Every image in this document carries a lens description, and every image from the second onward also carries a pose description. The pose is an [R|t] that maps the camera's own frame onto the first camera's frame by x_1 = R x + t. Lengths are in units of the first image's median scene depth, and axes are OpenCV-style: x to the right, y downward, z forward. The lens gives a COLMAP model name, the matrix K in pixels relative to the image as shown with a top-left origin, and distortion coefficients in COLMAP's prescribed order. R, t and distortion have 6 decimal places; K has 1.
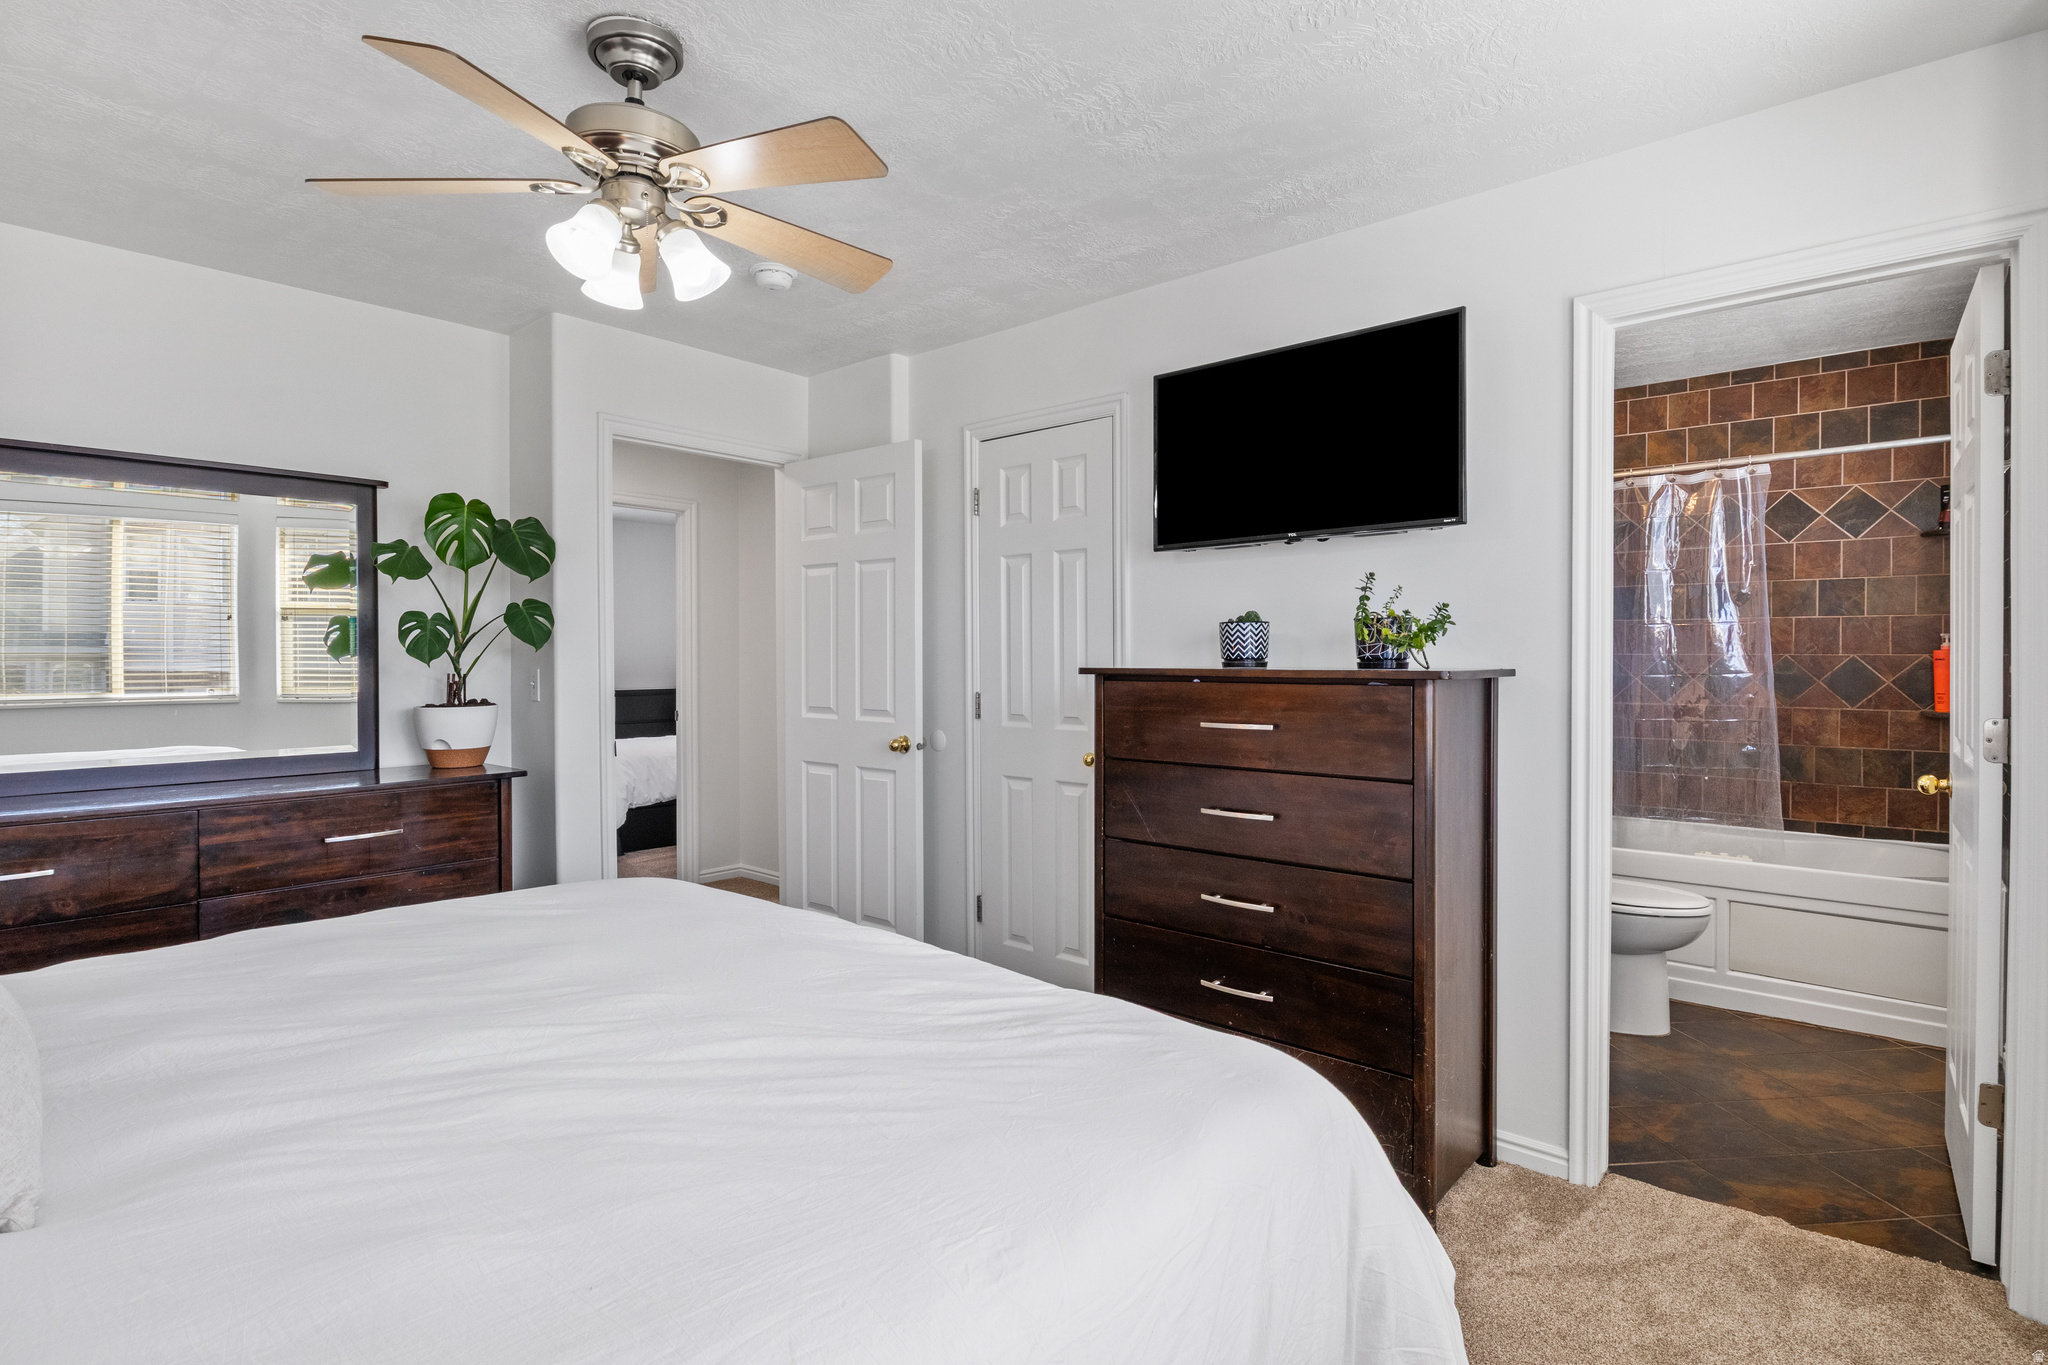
lens RADIAL K [[1032.0, 0, 1017.2], [0, 1032.0, 678.0], [0, 0, 1]] dist [-0.013427, -0.000277]
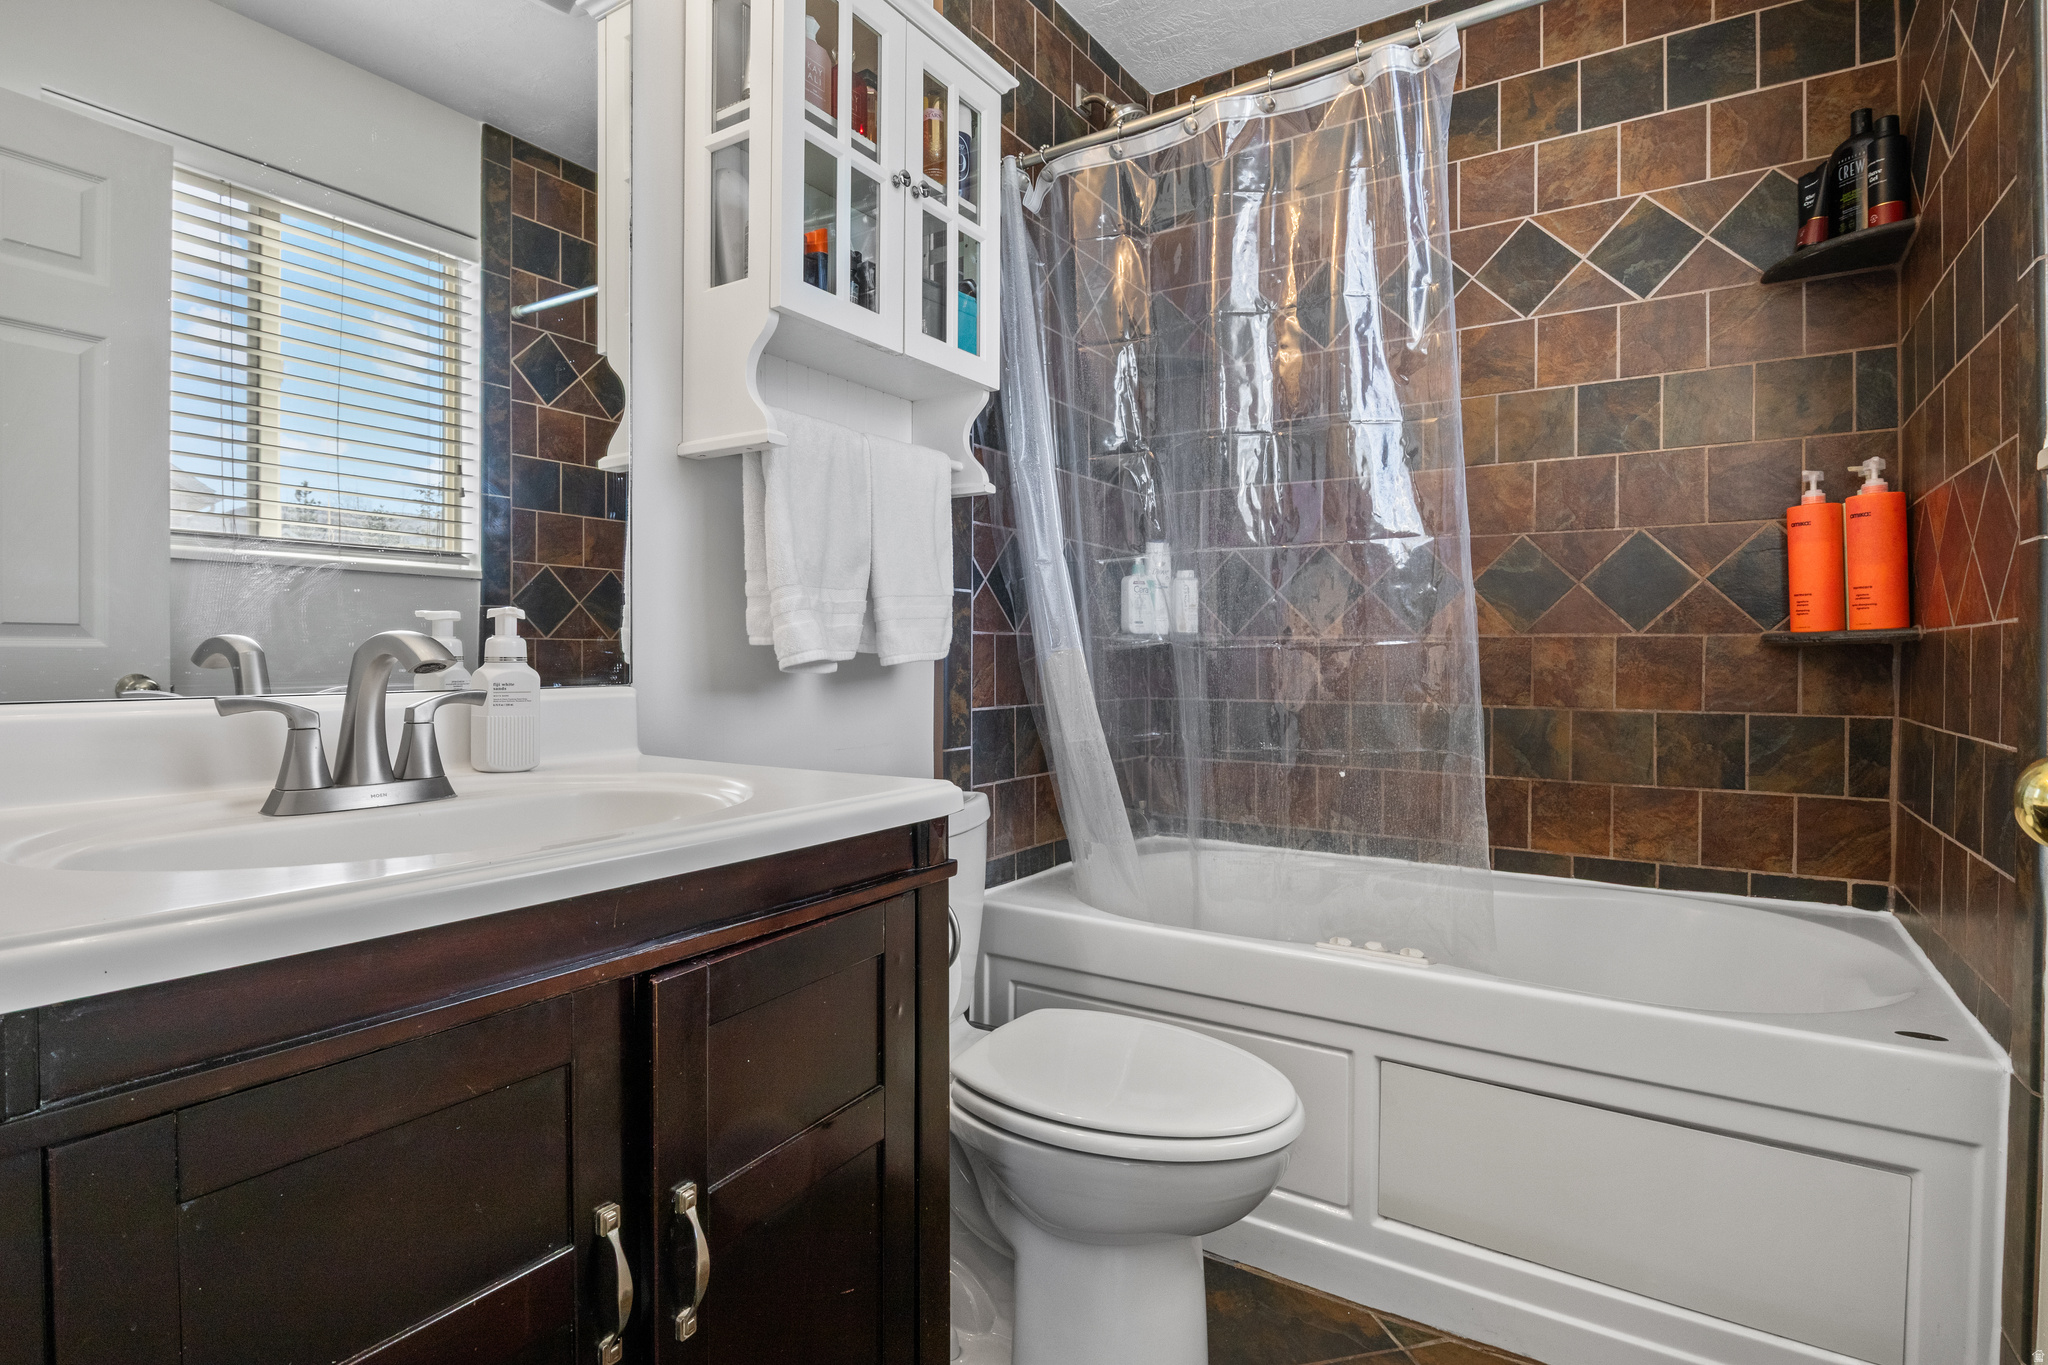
lens RADIAL K [[1032.0, 0, 1028.7], [0, 1032.0, 673.8], [0, 0, 1]] dist [-0.013427, -0.000277]
pose [[0.988781, 0.002331, 0.149357, 0.444977], [-0.001990, 0.999995, -0.002432, 0.052252], [-0.149362, 0.002108, 0.988780, 0.545193]]
